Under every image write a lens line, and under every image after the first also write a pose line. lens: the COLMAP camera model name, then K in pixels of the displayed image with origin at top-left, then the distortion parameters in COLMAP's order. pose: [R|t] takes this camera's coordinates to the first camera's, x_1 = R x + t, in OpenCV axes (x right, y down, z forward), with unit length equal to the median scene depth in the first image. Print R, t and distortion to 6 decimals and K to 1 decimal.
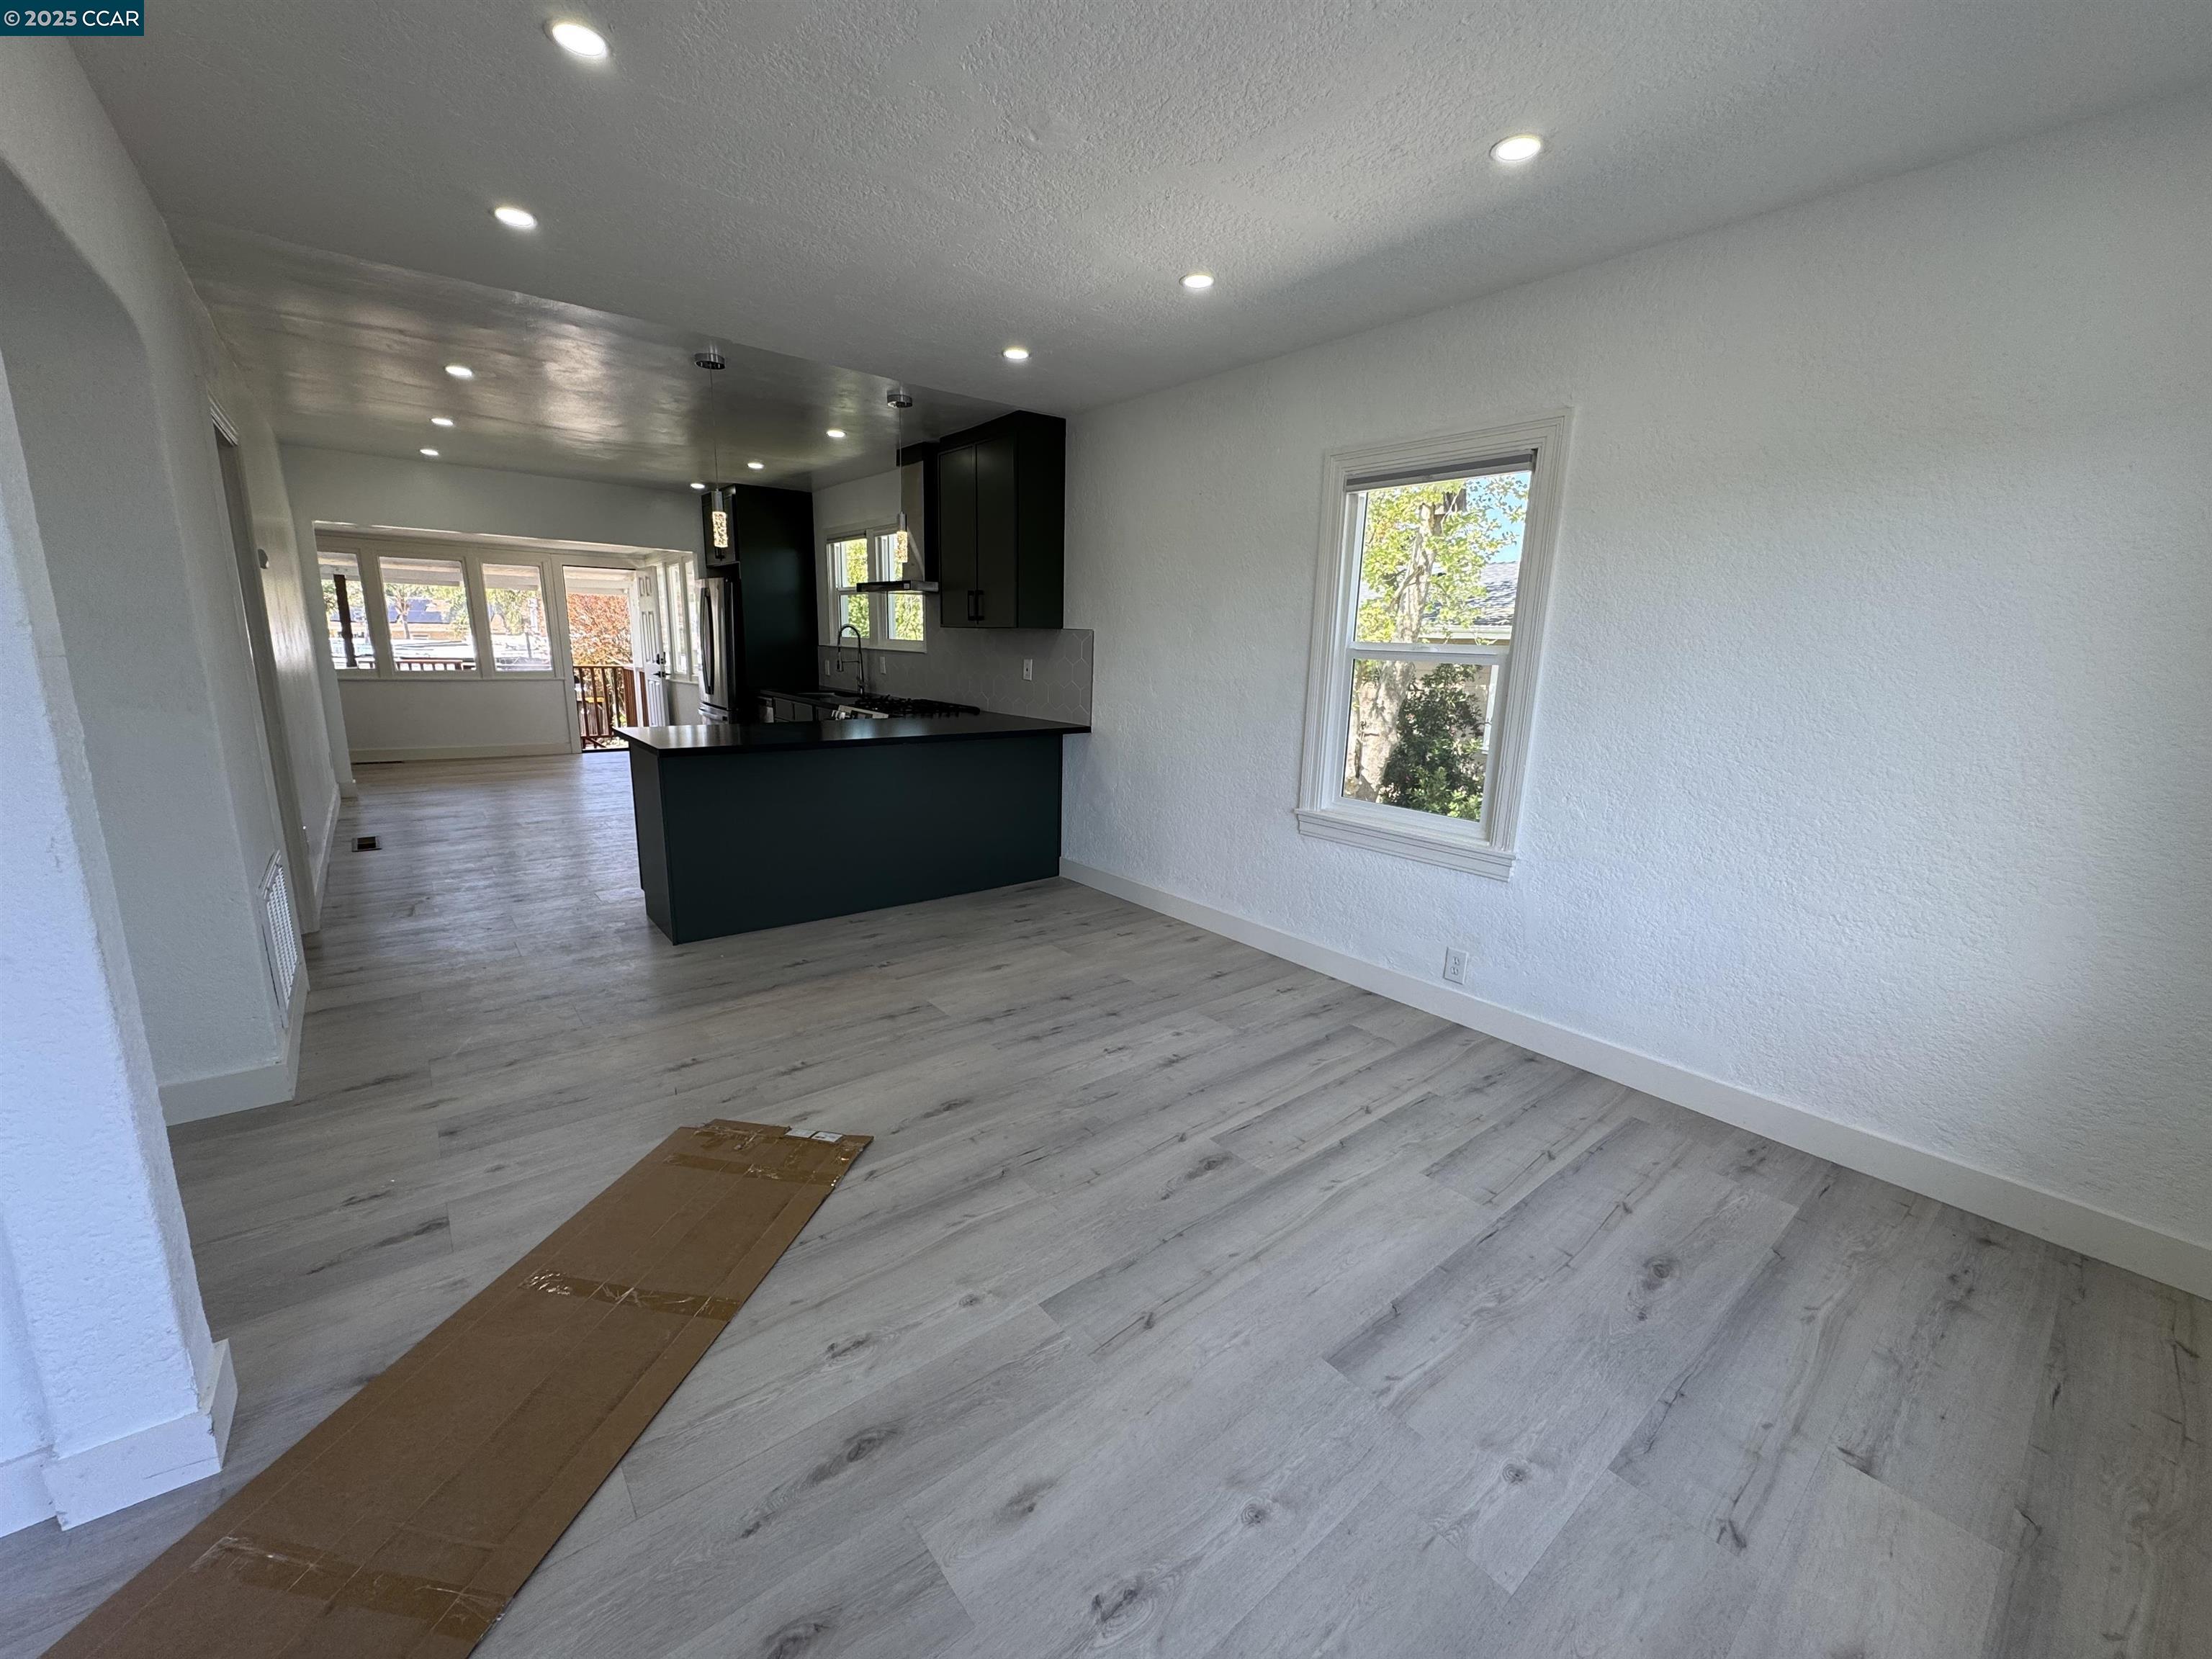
lens RADIAL K [[879.0, 0, 1115.2], [0, 879.0, 833.3], [0, 0, 1]] dist [-0.002290, -0.000168]
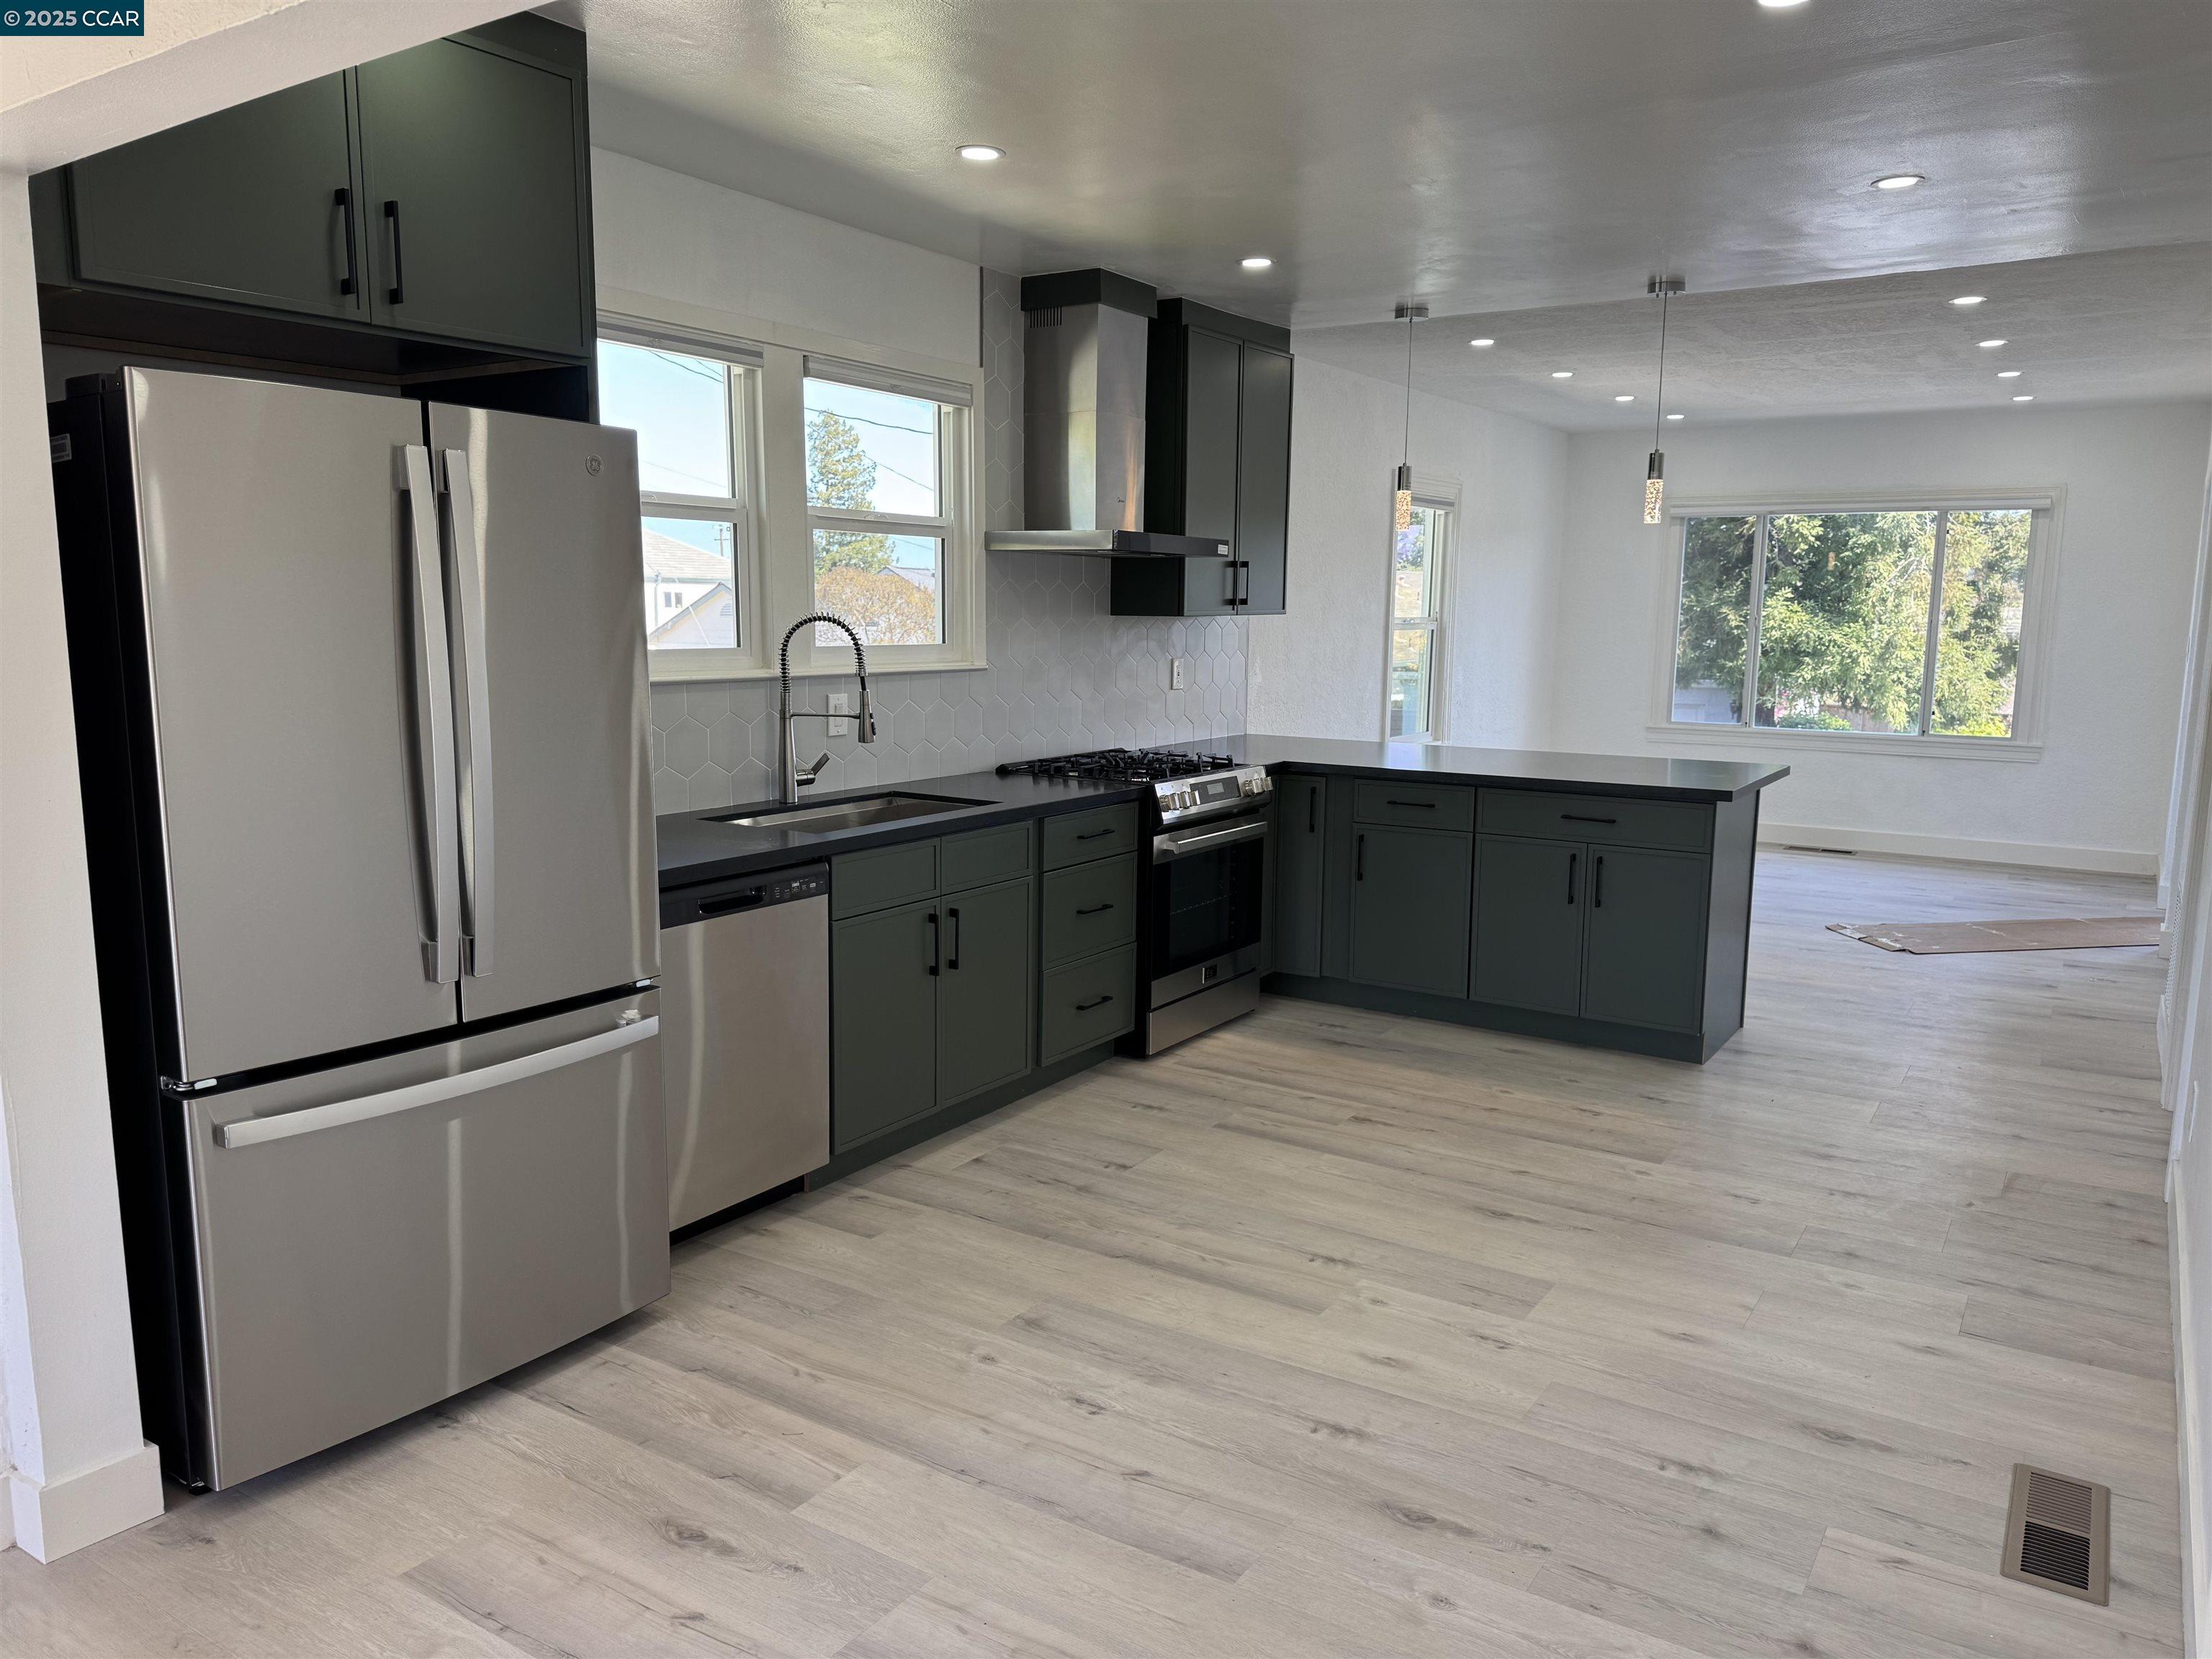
lens RADIAL K [[1575.1, 0, 1106.8], [0, 1575.1, 831.2], [0, 0, 1]] dist [0.055396, -0.054004]
pose [[-0.304943, -0.165612, 0.937860, -1.477560], [0.188911, 0.954678, 0.230005, -0.431556], [-0.933446, 0.247311, -0.259837, 1.676266]]
